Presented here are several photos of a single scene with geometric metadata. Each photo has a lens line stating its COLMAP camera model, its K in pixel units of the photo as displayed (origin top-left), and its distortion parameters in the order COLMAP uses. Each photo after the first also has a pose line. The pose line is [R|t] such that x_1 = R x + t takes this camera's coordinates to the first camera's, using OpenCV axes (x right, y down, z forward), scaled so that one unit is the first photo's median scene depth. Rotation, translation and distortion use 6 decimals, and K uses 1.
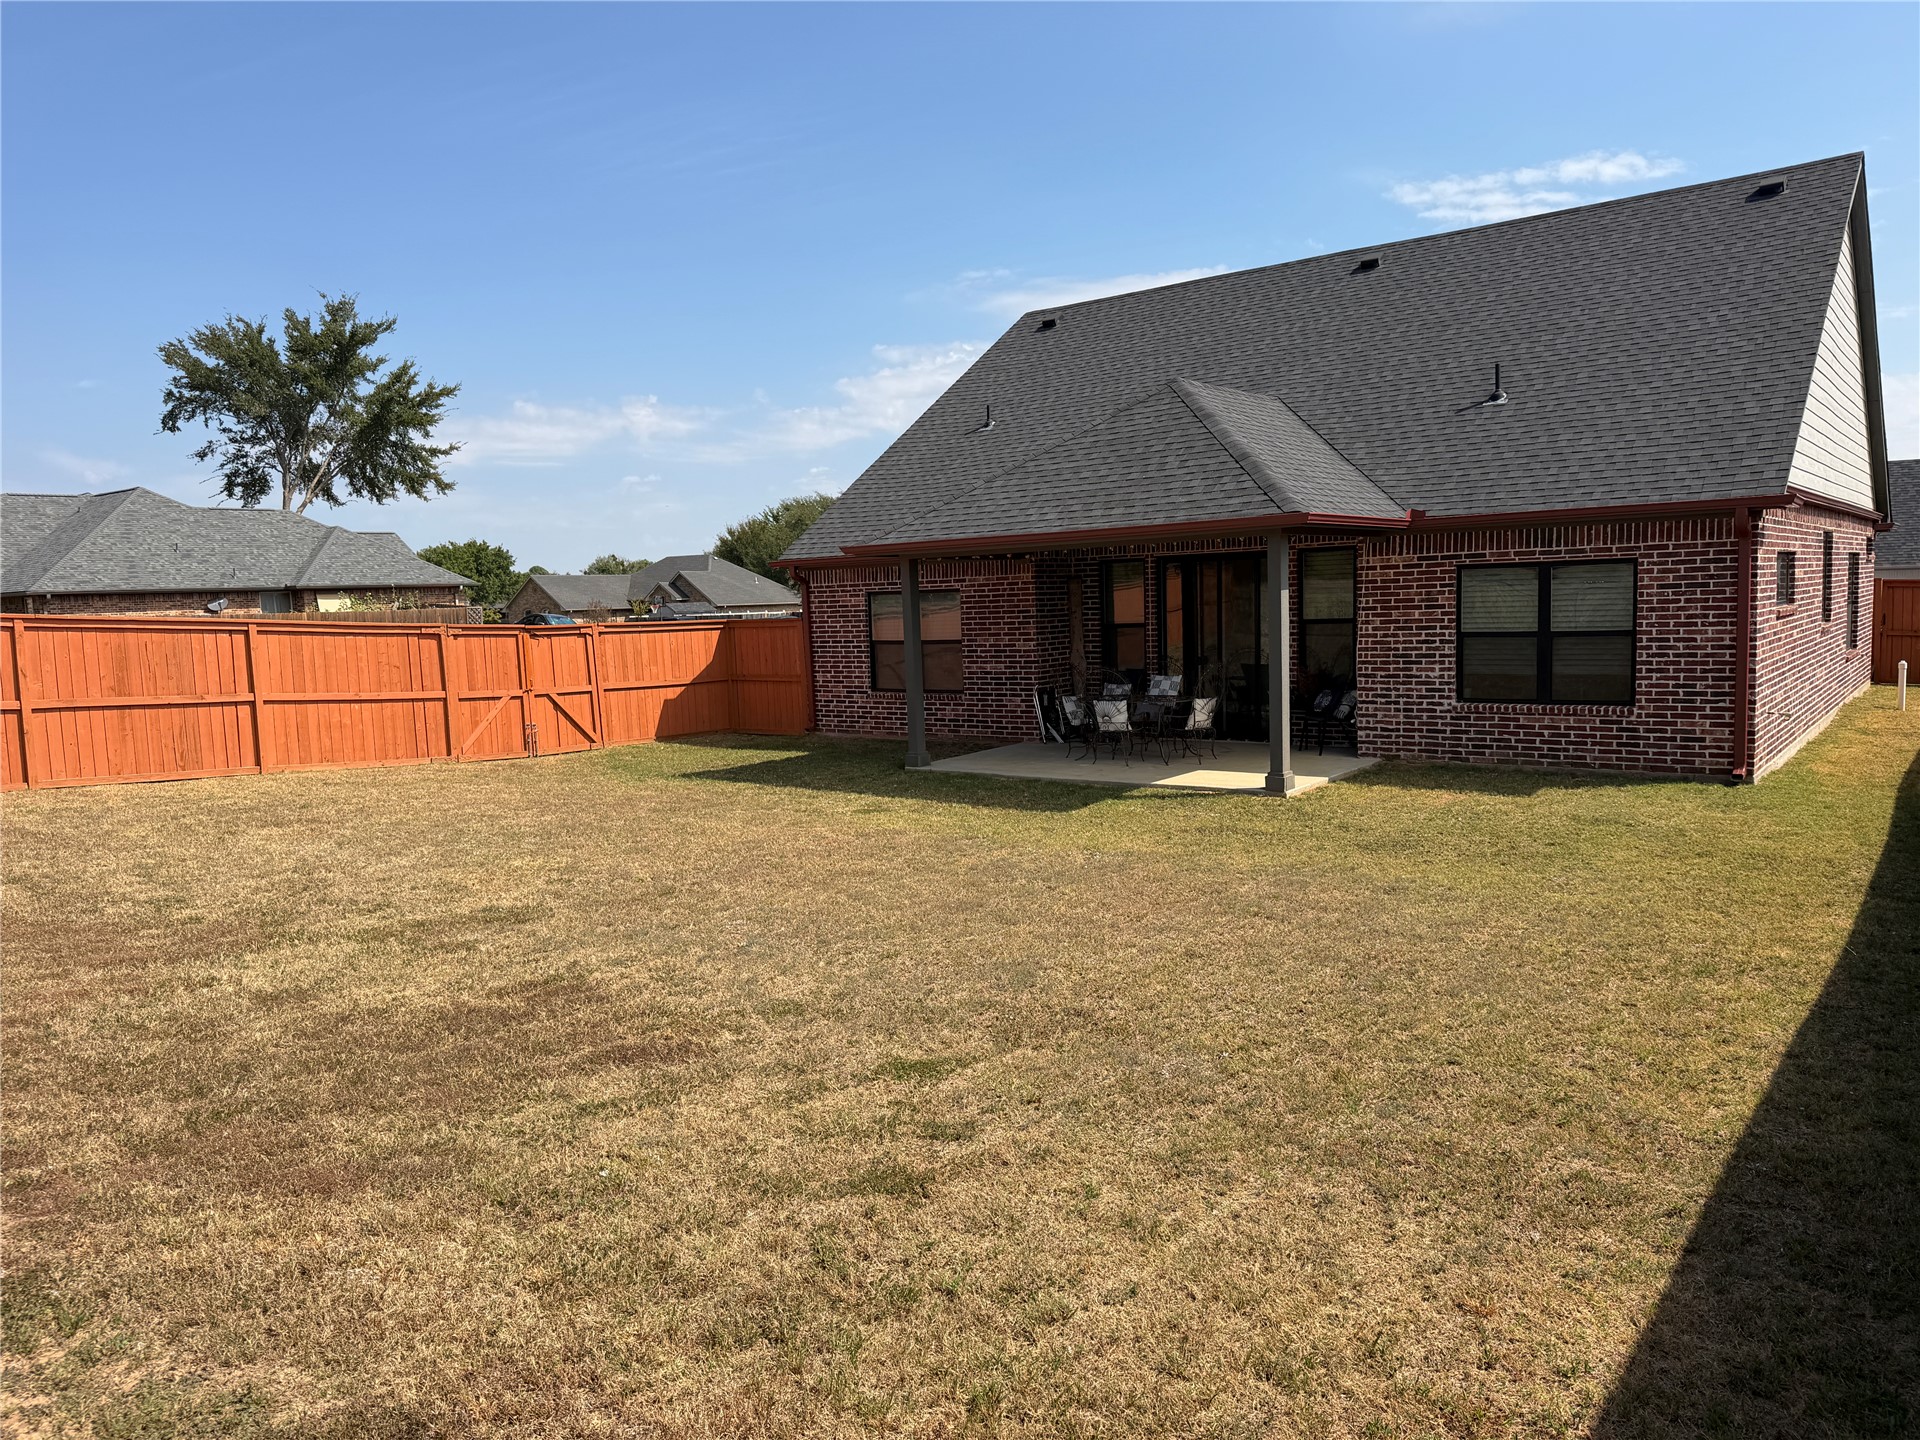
lens RADIAL K [[1340.5, 0, 960.5], [0, 1340.5, 751.7], [0, 0, 1]] dist [0.101385, -0.151524]
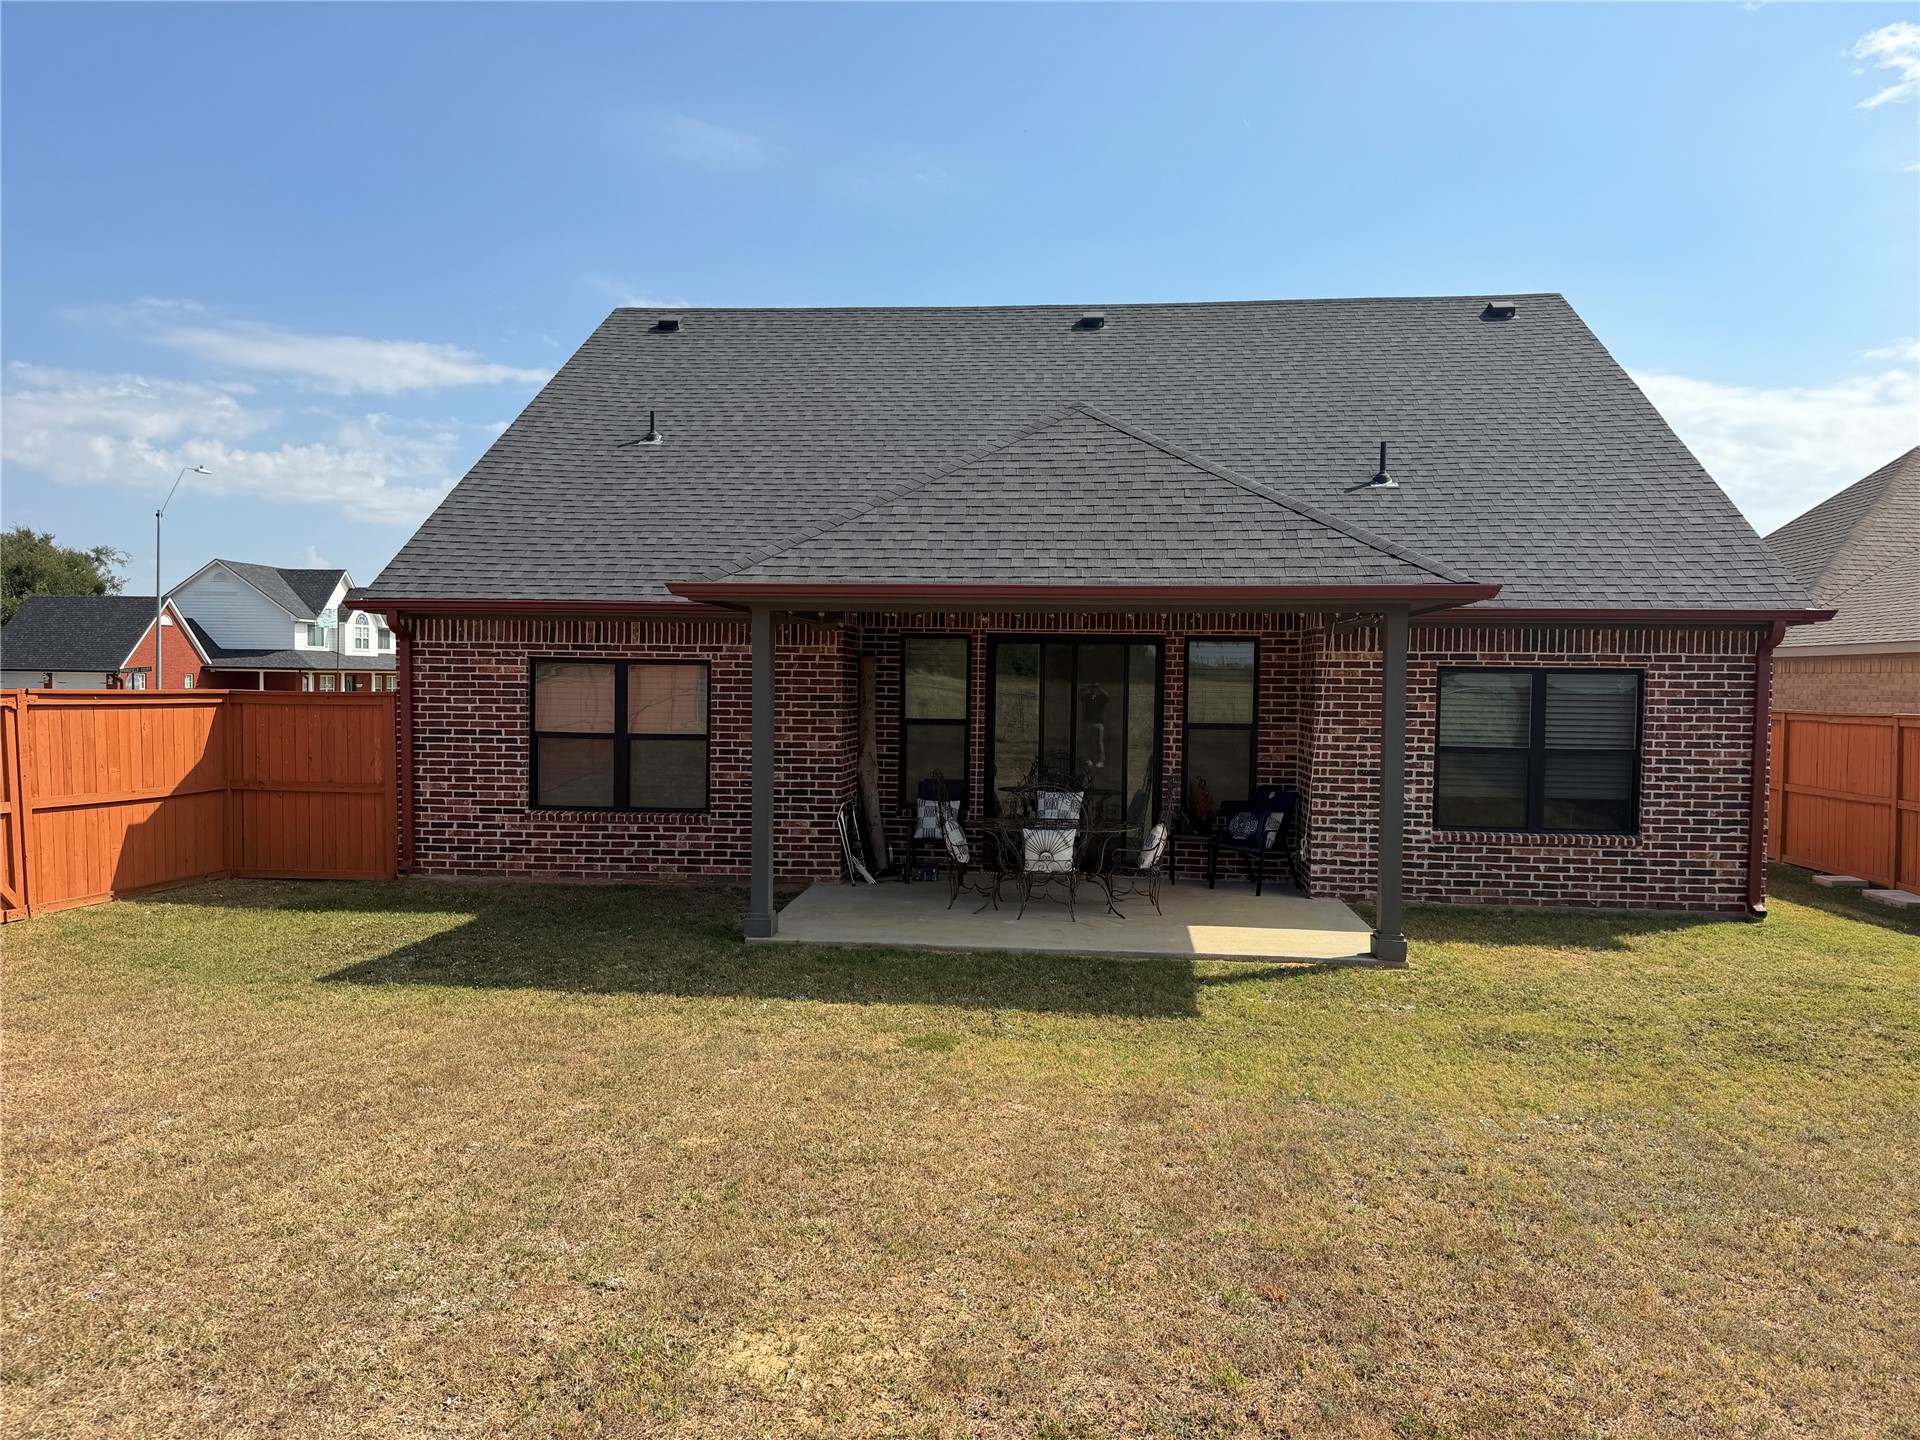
lens RADIAL K [[1340.5, 0, 960.5], [0, 1340.5, 751.7], [0, 0, 1]] dist [0.101385, -0.151524]
pose [[0.844877, 0.018868, 0.534628, -0.330693], [0.018888, 0.997703, -0.065061, -0.036468], [-0.534627, 0.065066, 0.842579, 0.459519]]
